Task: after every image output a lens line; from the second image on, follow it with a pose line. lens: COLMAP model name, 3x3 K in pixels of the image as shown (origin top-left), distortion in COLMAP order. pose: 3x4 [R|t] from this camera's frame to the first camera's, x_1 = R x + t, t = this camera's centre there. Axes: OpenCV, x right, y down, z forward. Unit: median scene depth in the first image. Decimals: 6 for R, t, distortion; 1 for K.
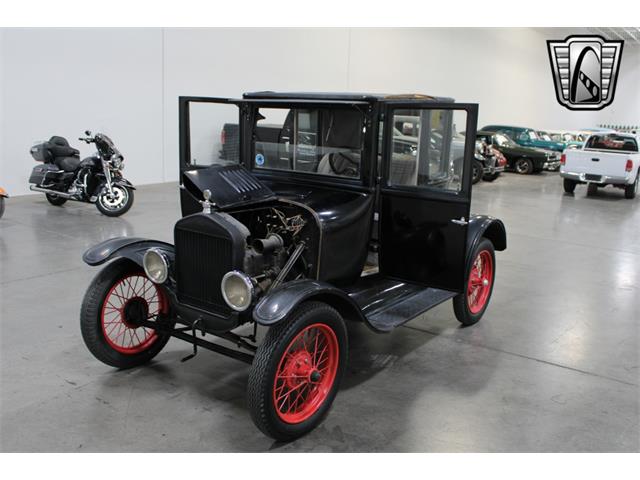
lens RADIAL K [[612.5, 0, 323.2], [0, 612.5, 242.9], [0, 0, 1]] dist [-0.140772, 0.152279]
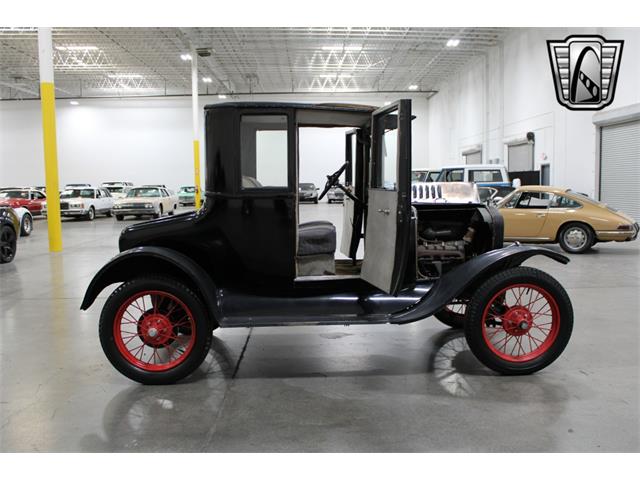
lens RADIAL K [[613.7, 0, 323.0], [0, 613.7, 243.0], [0, 0, 1]] dist [-0.139622, 0.148523]
pose [[-0.604113, -0.109280, 0.789370, -0.804737], [0.155061, 0.955500, 0.250949, -0.283776], [-0.781667, 0.274002, -0.560285, 1.589650]]
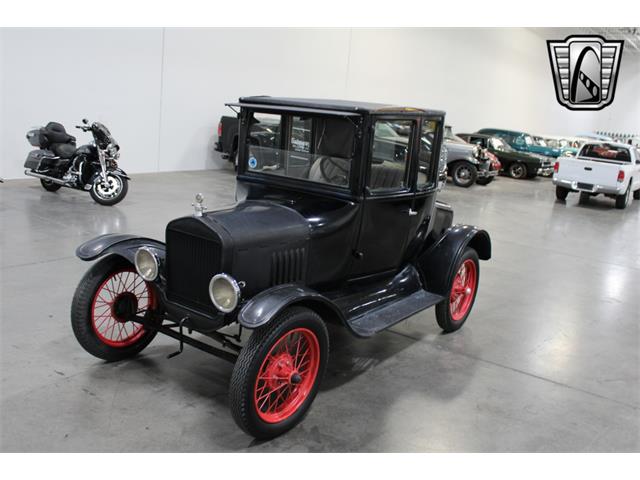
lens RADIAL K [[613.7, 0, 323.0], [0, 613.7, 243.0], [0, 0, 1]] dist [-0.139622, 0.148523]
pose [[0.998907, 0.045250, 0.011686, 0.007710], [-0.045383, 0.998904, 0.011442, -0.018332], [-0.011156, -0.011960, 0.999866, -0.027309]]
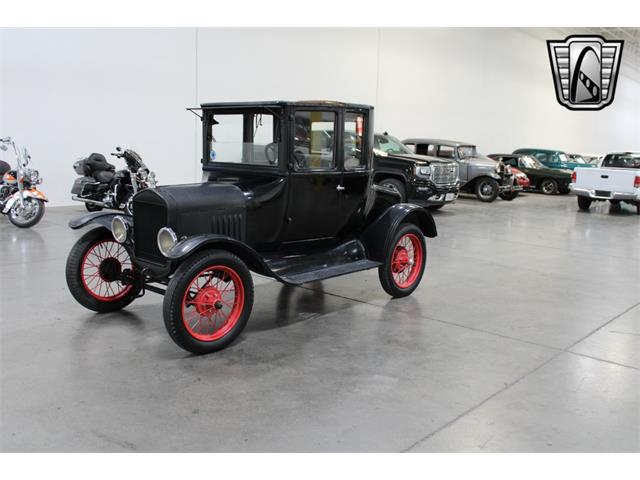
lens RADIAL K [[611.3, 0, 322.5], [0, 611.3, 242.0], [0, 0, 1]] dist [-0.136221, 0.141215]
pose [[0.994985, 0.007935, -0.099706, 0.242762], [-0.012894, 0.998706, -0.049197, 0.100383], [0.099186, 0.050236, 0.993800, -0.221004]]
